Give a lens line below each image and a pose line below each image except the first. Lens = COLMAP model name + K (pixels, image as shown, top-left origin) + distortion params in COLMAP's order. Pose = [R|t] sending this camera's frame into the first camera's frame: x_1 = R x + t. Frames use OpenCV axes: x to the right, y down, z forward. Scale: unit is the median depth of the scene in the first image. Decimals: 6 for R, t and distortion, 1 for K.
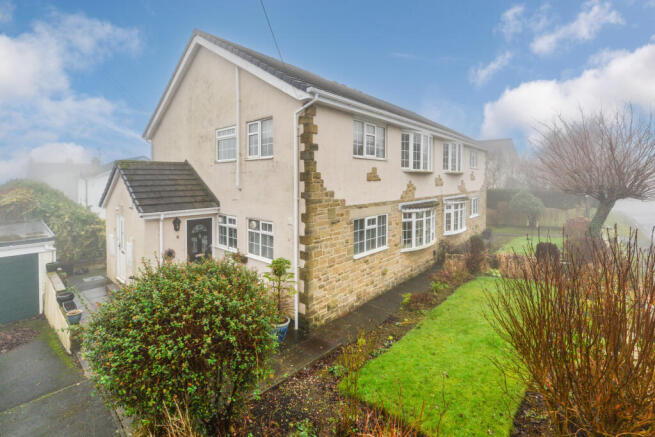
lens RADIAL K [[295.0, 0, 327.7], [0, 295.0, 187.5], [0, 0, 1]] dist [0.000132, -0.000063]
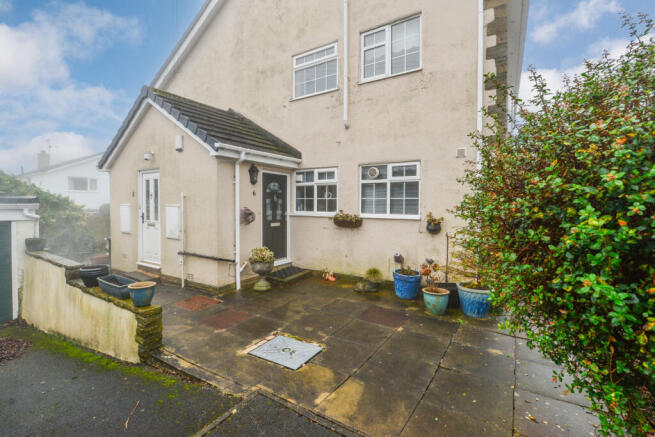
lens RADIAL K [[283.3, 0, 329.2], [0, 283.3, 209.0], [0, 0, 1]] dist [0.000254, 0.000089]
pose [[0.986385, 0.008181, 0.164251, -0.445427], [-0.007558, 0.999962, -0.004421, 0.207684], [-0.164281, 0.003120, 0.986409, 0.318415]]
